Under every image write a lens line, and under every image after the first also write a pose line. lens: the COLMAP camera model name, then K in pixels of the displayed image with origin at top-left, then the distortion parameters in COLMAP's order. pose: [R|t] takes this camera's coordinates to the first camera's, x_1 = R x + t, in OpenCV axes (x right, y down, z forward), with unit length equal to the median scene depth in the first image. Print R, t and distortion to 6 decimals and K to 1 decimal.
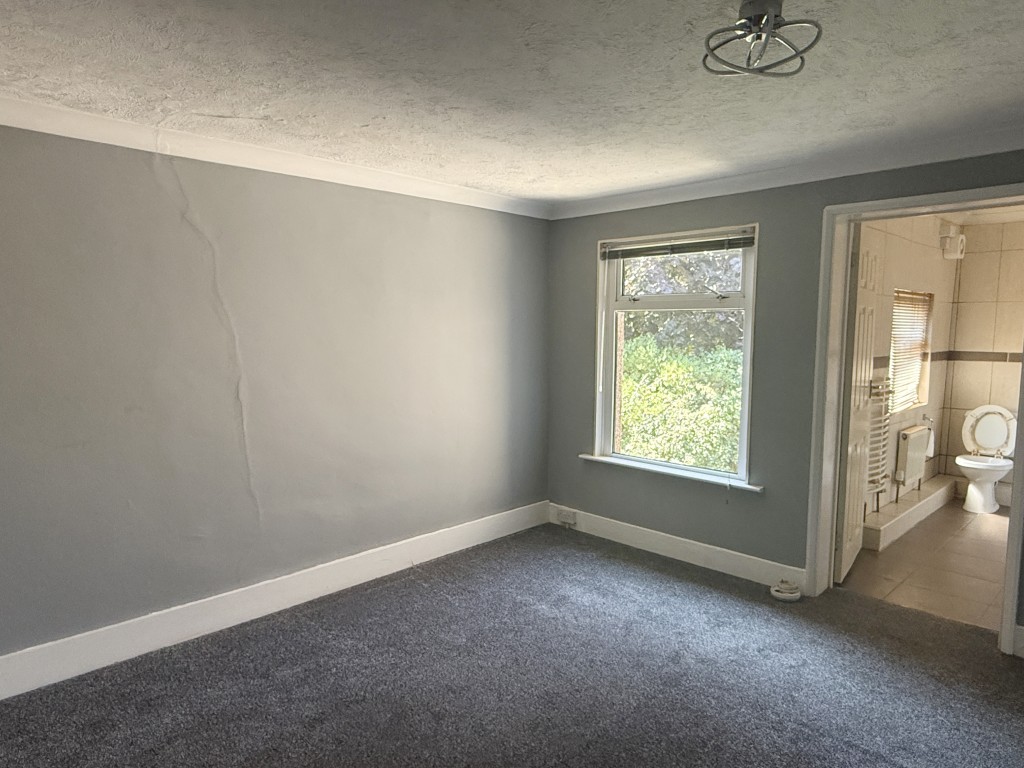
lens RADIAL K [[655.7, 0, 507.6], [0, 655.7, 387.8], [0, 0, 1]] dist [0.003157, 0.003864]
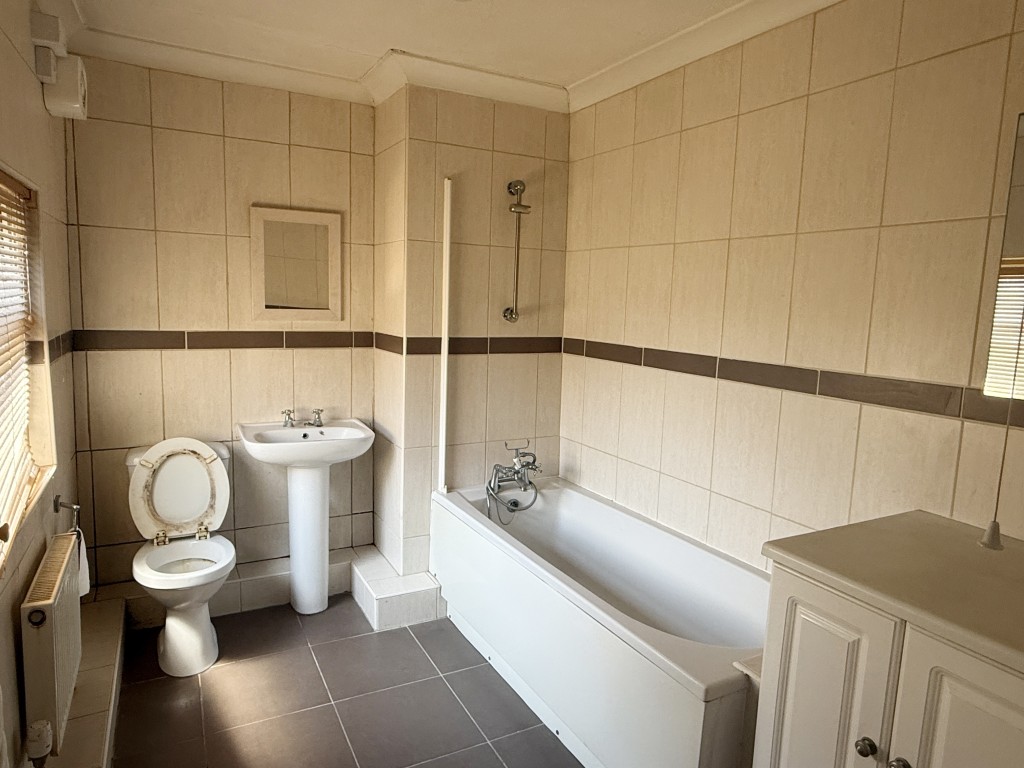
lens RADIAL K [[655.7, 0, 509.1], [0, 655.7, 390.4], [0, 0, 1]] dist [0.003157, 0.003864]
pose [[0.293511, -0.127957, 0.947353, 0.342916], [0.059213, 0.991532, 0.115579, -0.053200], [-0.954120, 0.022172, 0.298602, 0.612197]]
